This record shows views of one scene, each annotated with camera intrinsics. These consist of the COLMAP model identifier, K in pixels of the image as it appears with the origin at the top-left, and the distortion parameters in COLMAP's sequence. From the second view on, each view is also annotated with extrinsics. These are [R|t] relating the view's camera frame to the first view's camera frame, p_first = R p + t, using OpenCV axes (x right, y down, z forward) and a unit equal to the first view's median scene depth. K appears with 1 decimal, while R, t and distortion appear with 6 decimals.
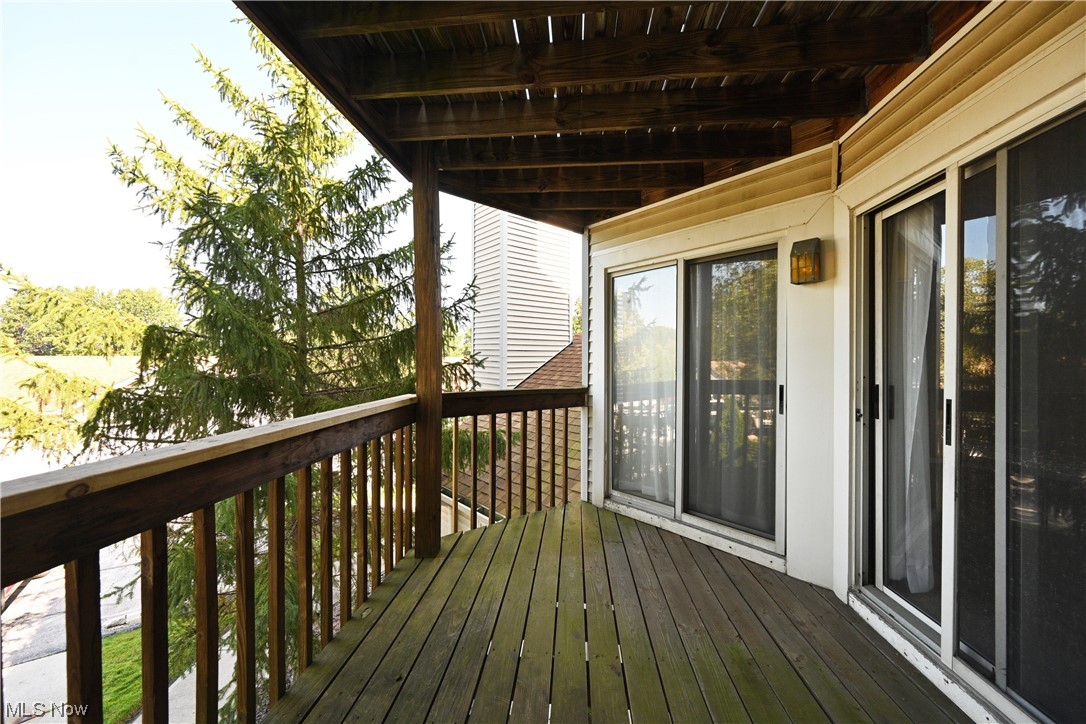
lens RADIAL K [[427.5, 0, 540.1], [0, 427.5, 362.7], [0, 0, 1]] dist [-0.001168, -0.000003]
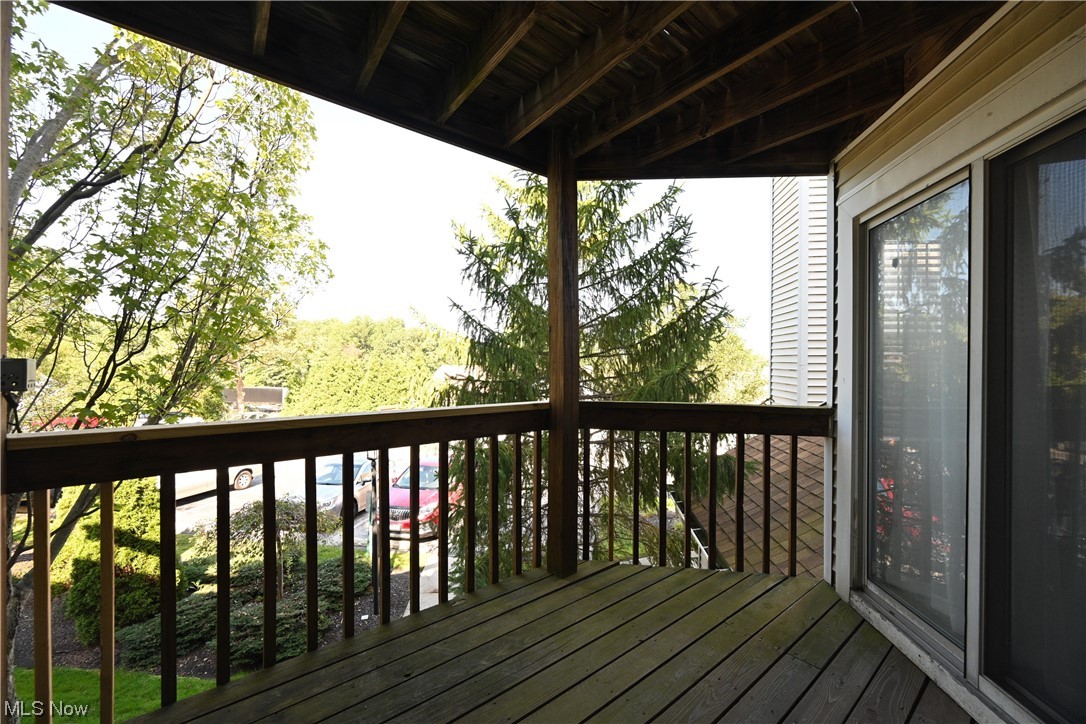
lens RADIAL K [[426.5, 0, 541.8], [0, 426.5, 365.8], [0, 0, 1]] dist [-0.001189, -0.000068]
pose [[0.685048, -0.003974, -0.728487, 0.313506], [-0.008458, 0.999874, -0.013409, 0.008064], [0.728449, 0.015348, 0.684928, 0.266252]]
